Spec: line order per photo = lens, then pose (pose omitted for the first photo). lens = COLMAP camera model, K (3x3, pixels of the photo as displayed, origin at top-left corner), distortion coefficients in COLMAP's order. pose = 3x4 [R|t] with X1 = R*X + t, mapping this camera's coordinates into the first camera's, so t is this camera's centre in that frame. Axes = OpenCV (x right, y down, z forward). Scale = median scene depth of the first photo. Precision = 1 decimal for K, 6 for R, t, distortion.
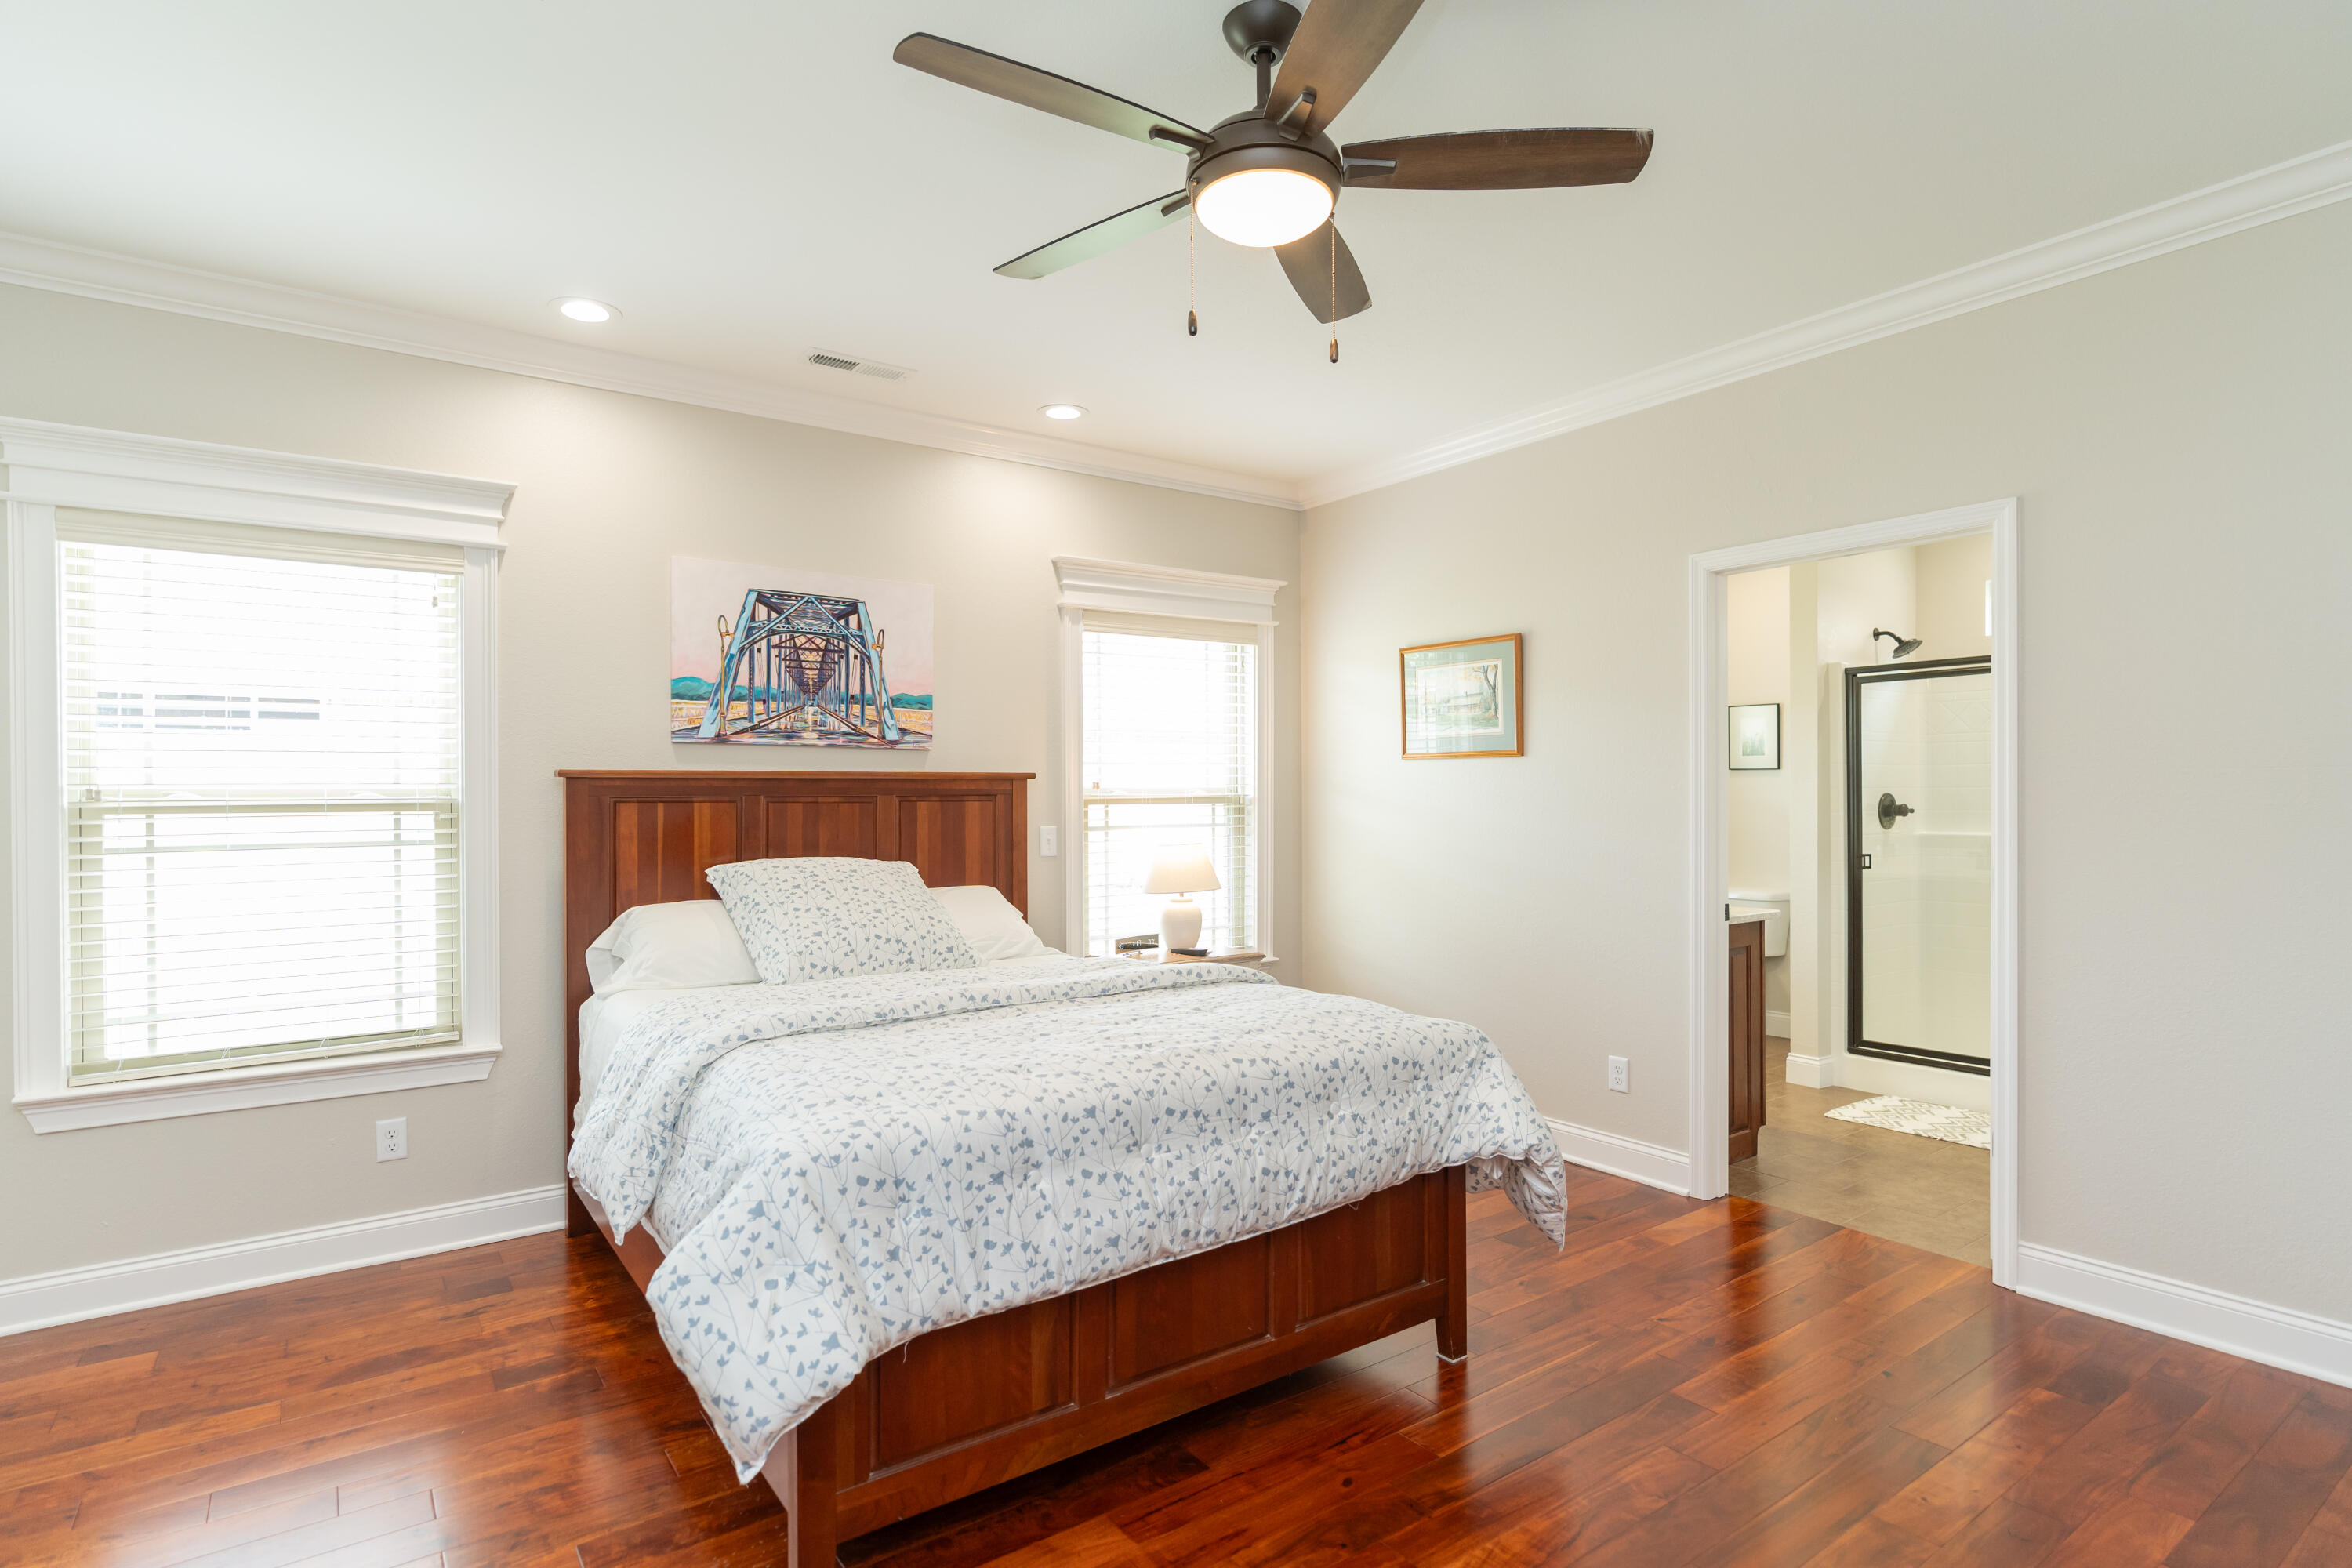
lens RADIAL K [[1218.9, 0, 1182.6], [0, 1218.9, 800.0], [0, 0, 1]] dist [0.001409, 0.000530]
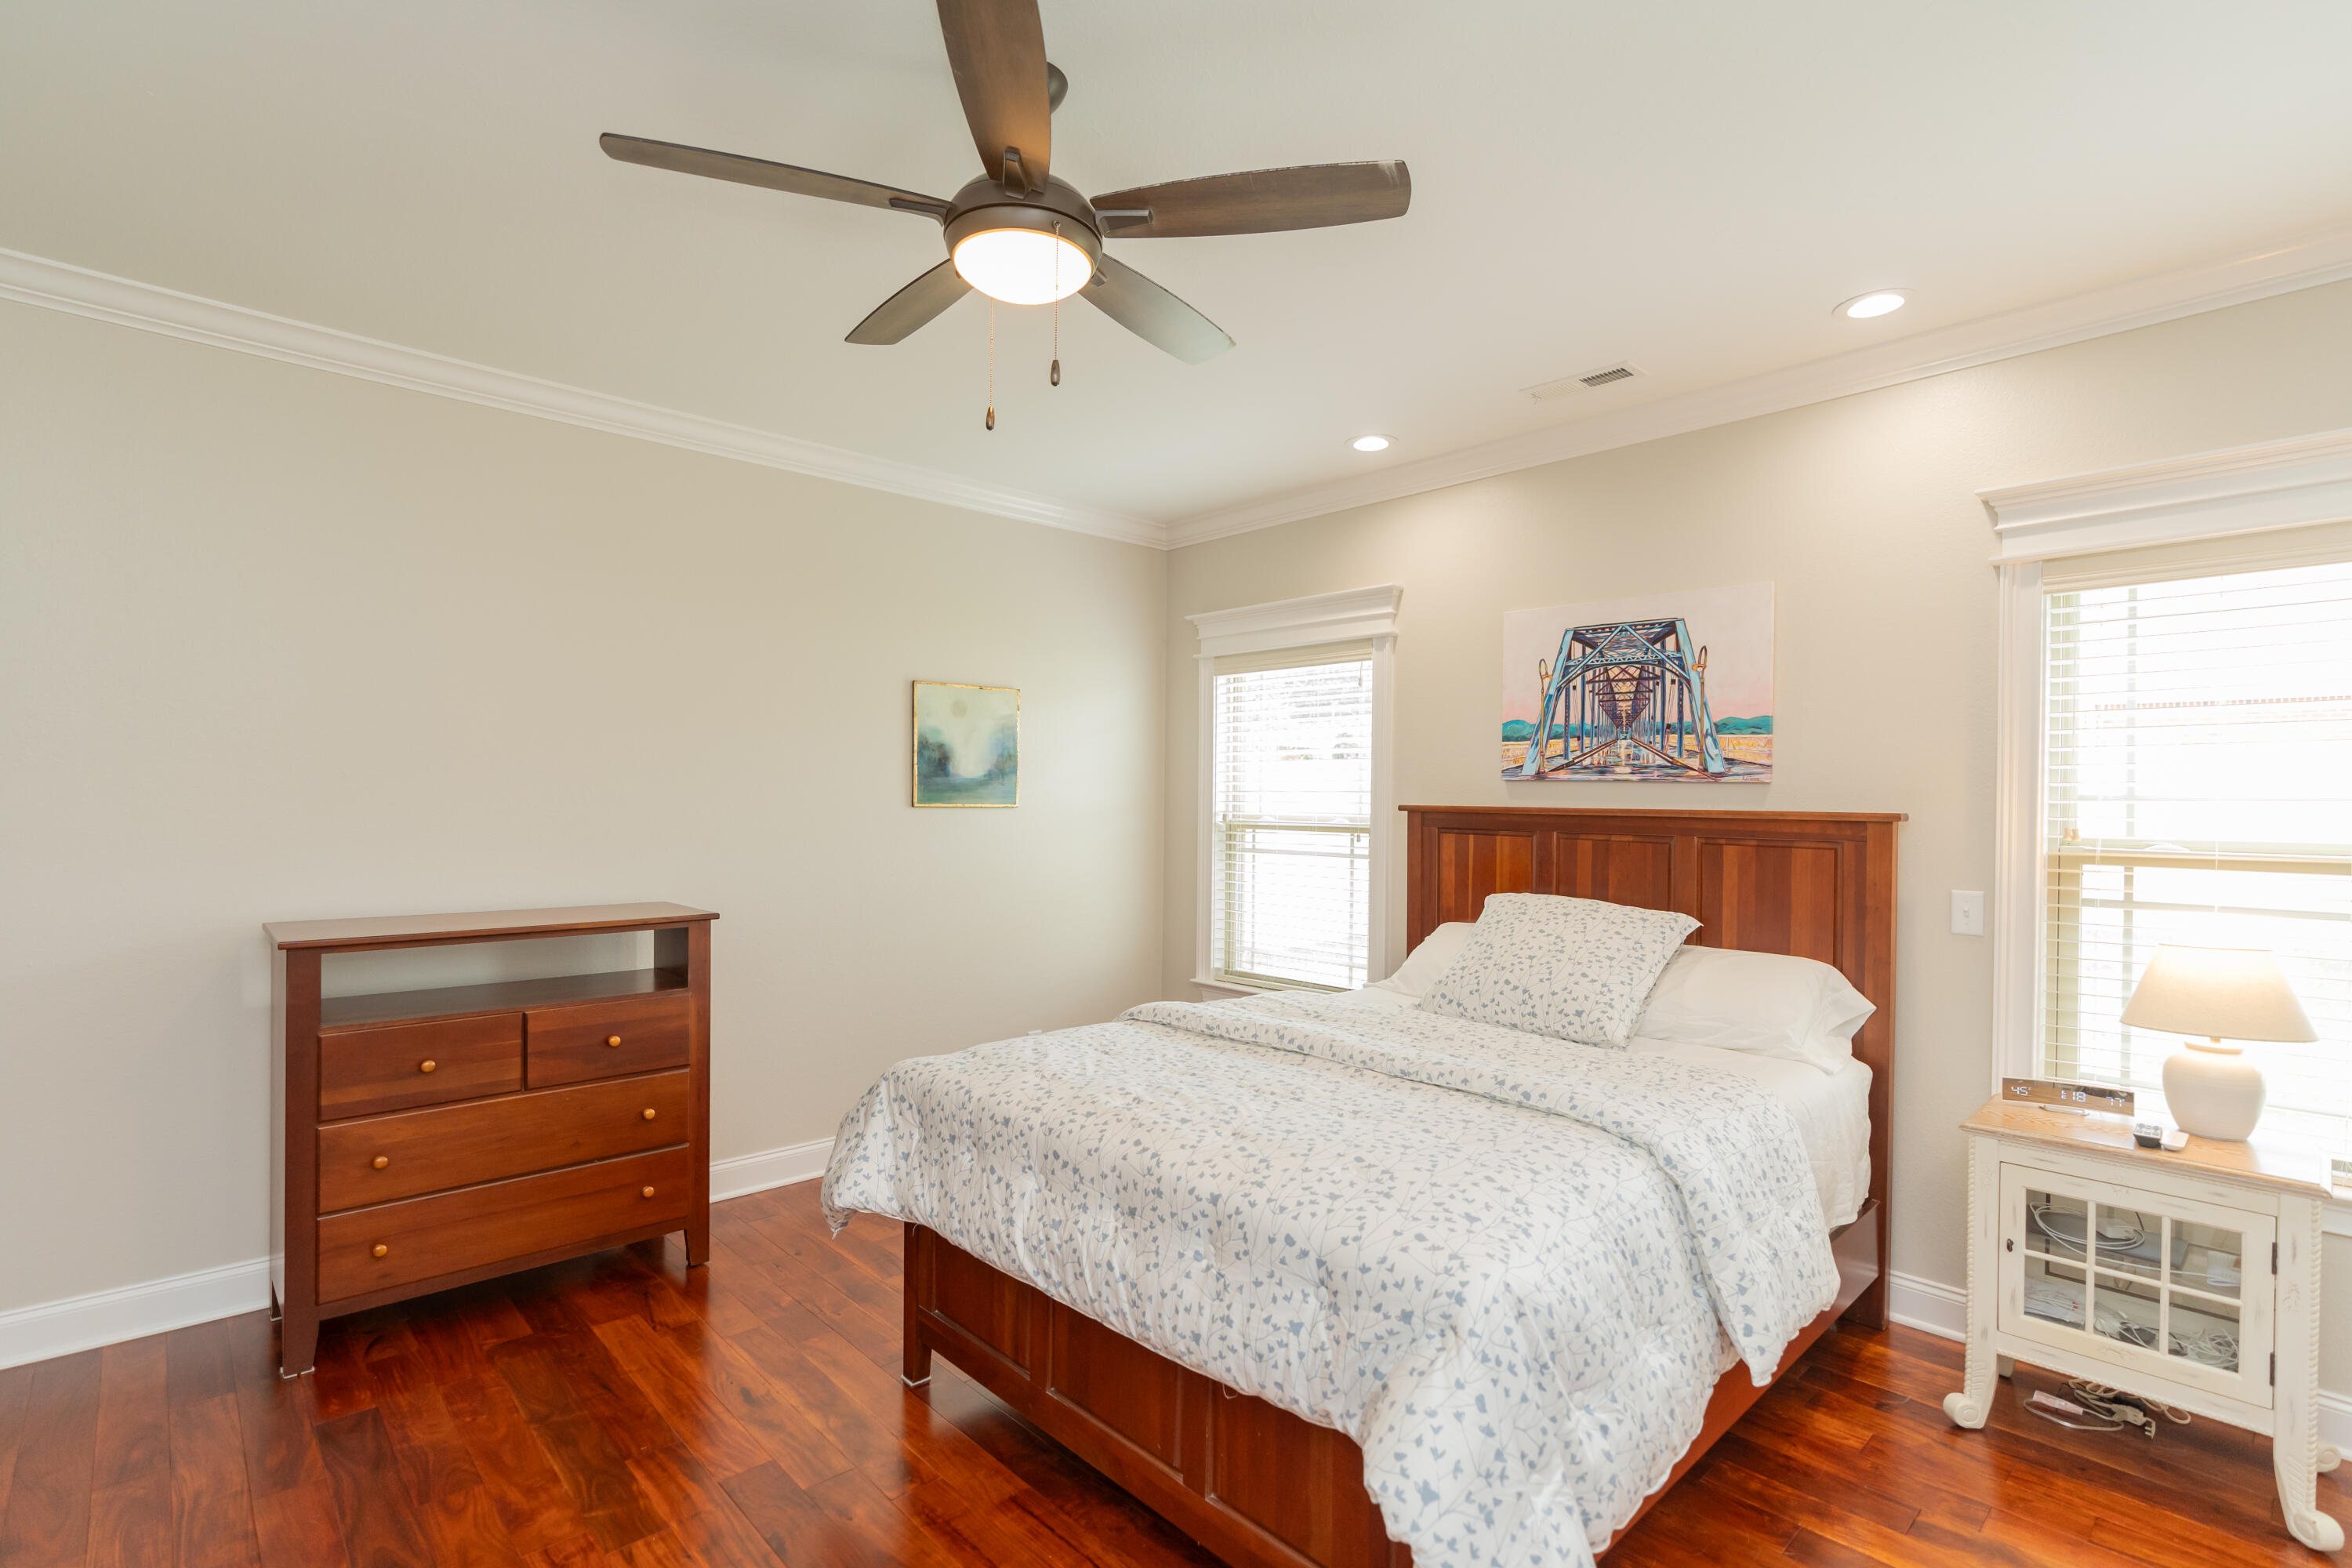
lens RADIAL K [[1101.9, 0, 1136.1], [0, 1101.9, 798.9], [0, 0, 1]] dist [0.002978, 0.001256]
pose [[0.103691, 0.010687, -0.994552, 0.518615], [-0.014274, 0.999855, 0.009256, -0.033277], [0.994507, 0.013236, 0.103828, 0.535756]]
